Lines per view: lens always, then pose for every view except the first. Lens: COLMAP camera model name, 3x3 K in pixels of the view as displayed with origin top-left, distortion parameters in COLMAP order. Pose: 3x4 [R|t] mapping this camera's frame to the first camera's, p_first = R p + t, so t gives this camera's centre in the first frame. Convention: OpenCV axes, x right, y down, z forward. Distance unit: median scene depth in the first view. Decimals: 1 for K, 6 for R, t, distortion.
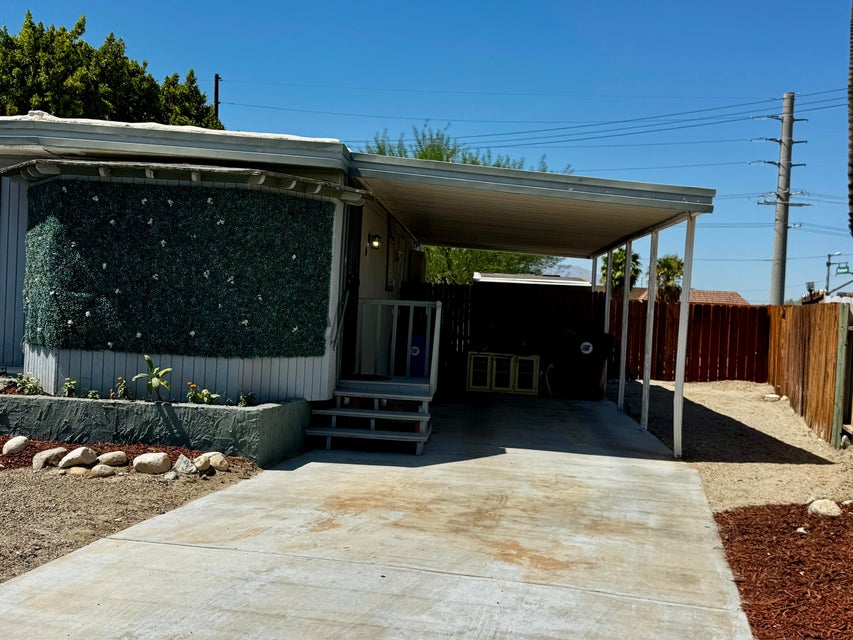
lens RADIAL K [[947.7, 0, 424.4], [0, 947.7, 316.8], [0, 0, 1]] dist [0.073512, 0.000000]
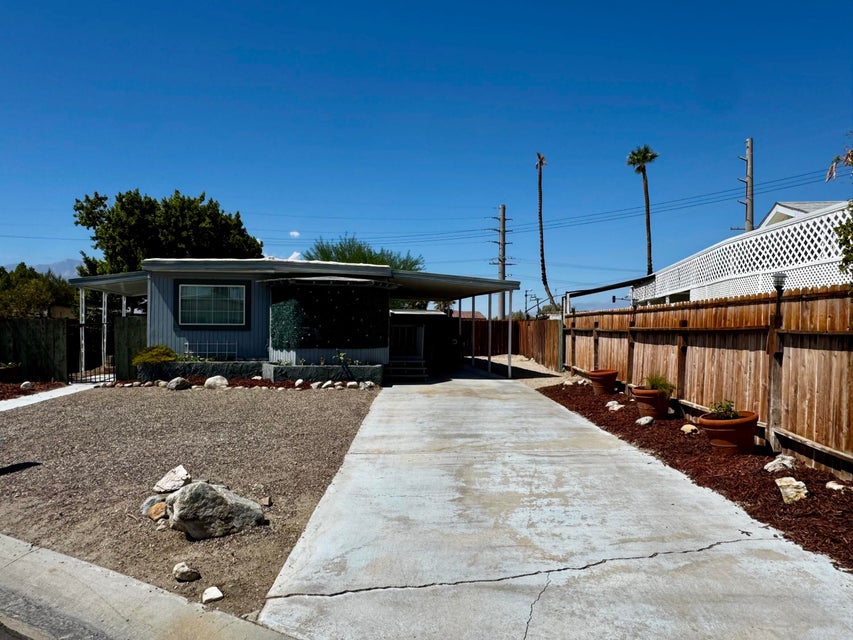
lens RADIAL K [[574.0, 0, 428.6], [0, 574.0, 323.8], [0, 0, 1]] dist [-0.000620, 0.000183]
pose [[0.971101, -0.037364, 0.235725, -0.345835], [0.039691, 0.999199, -0.005133, -0.010713], [-0.235344, 0.014341, 0.971806, -0.552811]]
